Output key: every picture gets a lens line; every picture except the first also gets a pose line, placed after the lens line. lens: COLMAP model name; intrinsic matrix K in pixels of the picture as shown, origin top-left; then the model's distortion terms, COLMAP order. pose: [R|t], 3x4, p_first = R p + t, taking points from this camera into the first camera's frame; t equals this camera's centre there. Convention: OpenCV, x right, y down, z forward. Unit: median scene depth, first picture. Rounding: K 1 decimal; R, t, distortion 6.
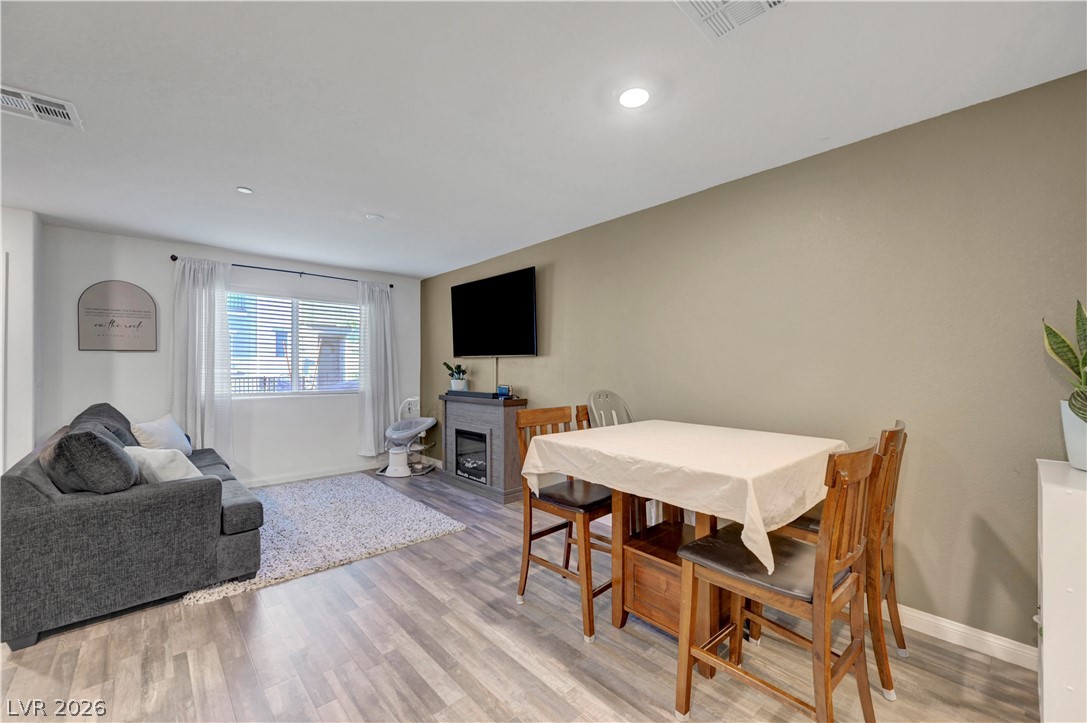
lens RADIAL K [[439.9, 0, 540.1], [0, 439.9, 364.8], [0, 0, 1]] dist [-0.000738, 0.000060]
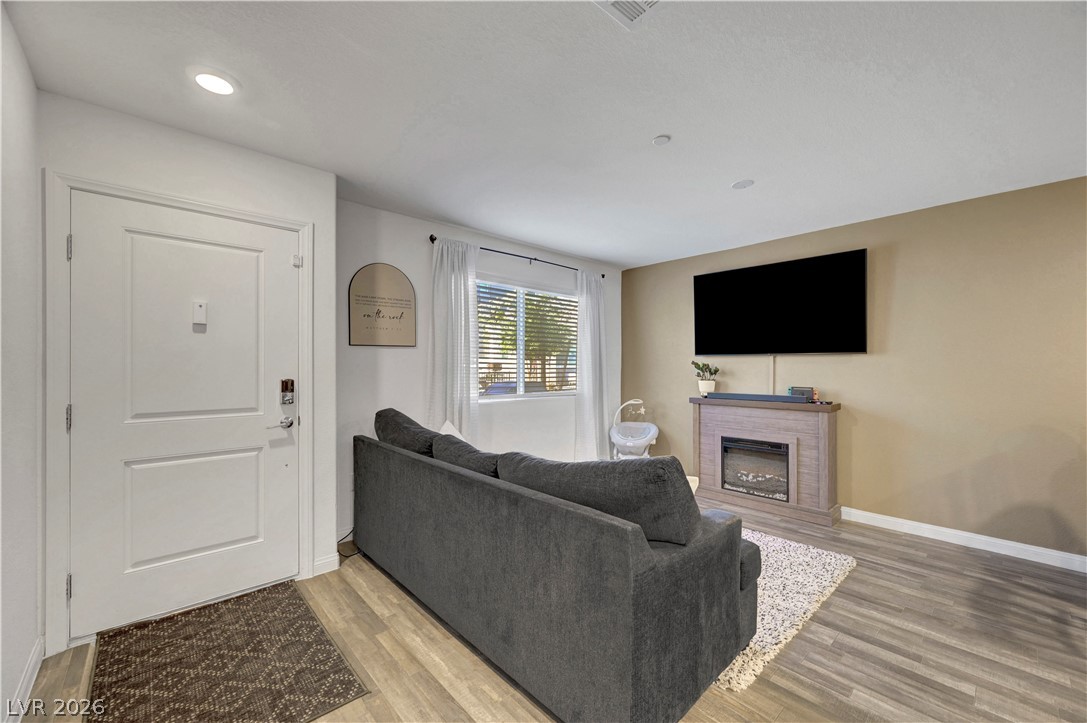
lens RADIAL K [[430.7, 0, 541.3], [0, 430.7, 366.5], [0, 0, 1]] dist [0.000593, 0.000229]
pose [[0.999991, 0.002134, 0.003604, -0.643882], [-0.002155, 0.999981, 0.005738, 0.001740], [-0.003592, -0.005746, 0.999977, 0.165531]]
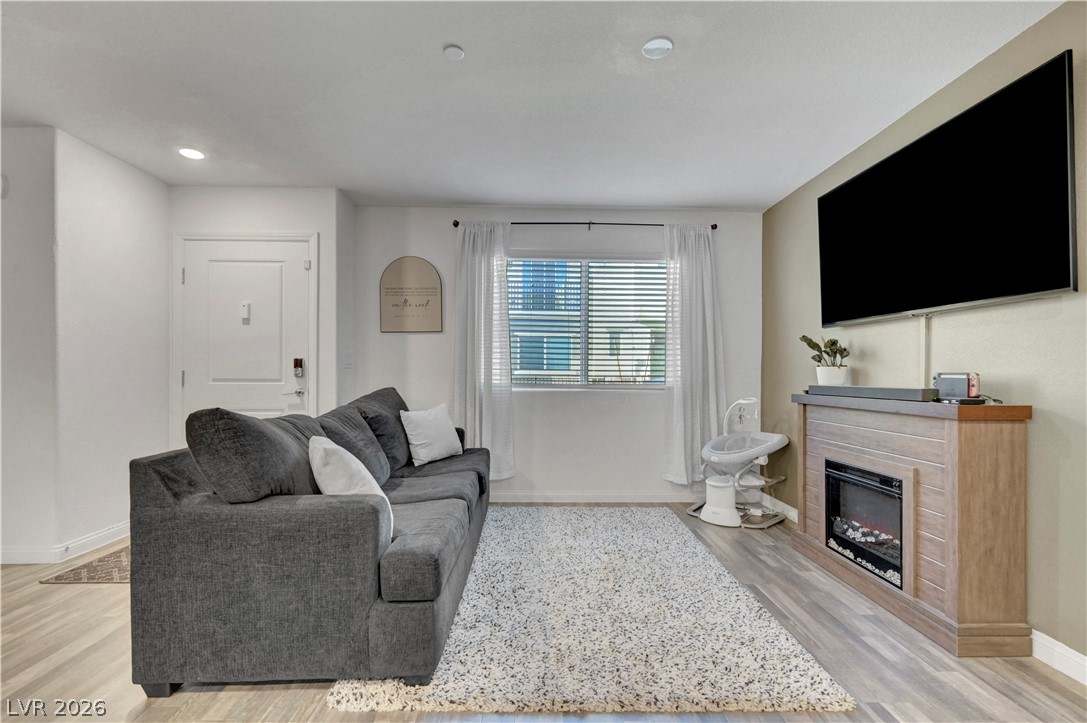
lens RADIAL K [[490.1, 0, 541.1], [0, 490.1, 375.6], [0, 0, 1]] dist [0.001629, 0.000675]
pose [[0.756293, 0.006147, -0.654204, -0.077618], [-0.001106, 0.999966, 0.008117, 0.048980], [0.654232, -0.005415, 0.756275, 0.391902]]
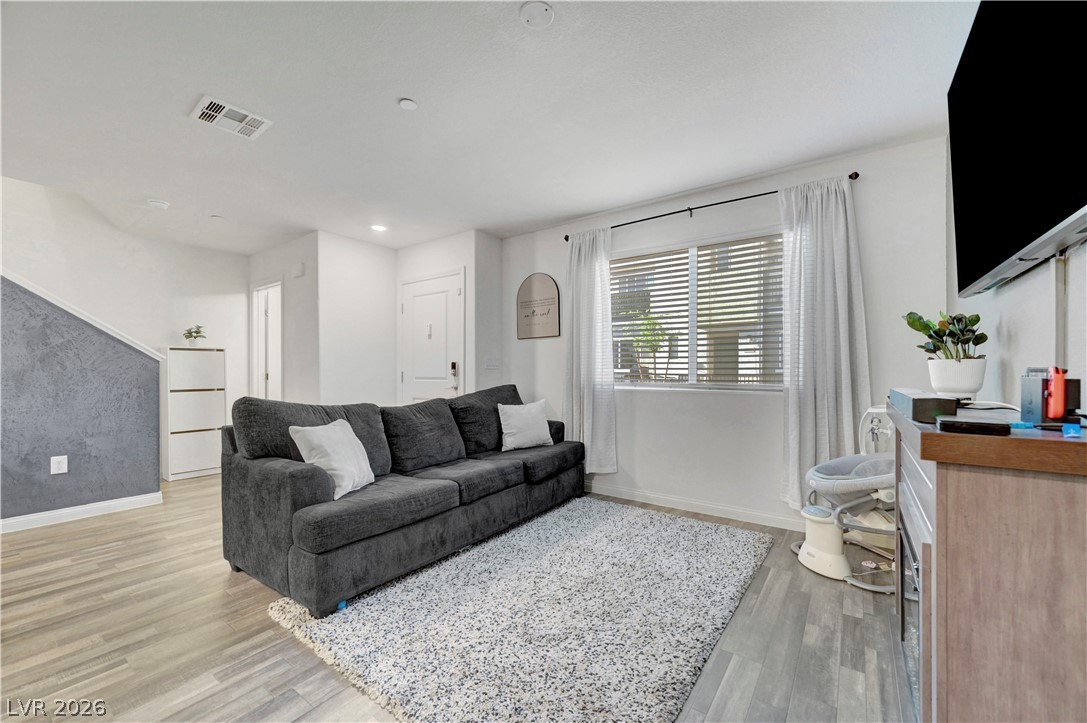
lens RADIAL K [[430.5, 0, 545.7], [0, 430.5, 373.5], [0, 0, 1]] dist [-0.000539, 0.000004]
pose [[0.211666, 0.004003, -0.977334, 0.079895], [0.007391, 0.999956, 0.005696, 0.048953], [0.977314, -0.008429, 0.211627, 0.776864]]
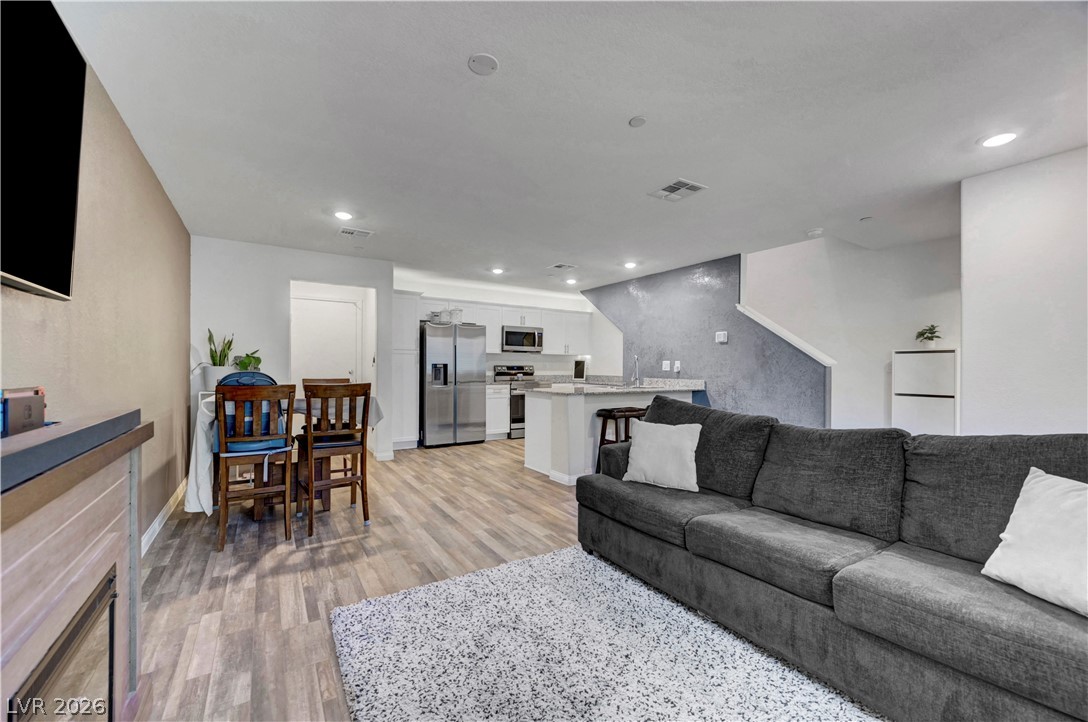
lens RADIAL K [[435.2, 0, 547.5], [0, 435.2, 363.1], [0, 0, 1]] dist [0.001606, -0.000019]
pose [[-0.988323, -0.006063, 0.152250, -0.458613], [-0.008025, 0.999892, -0.012277, 0.033991], [-0.152159, -0.013356, -0.988266, 1.303017]]
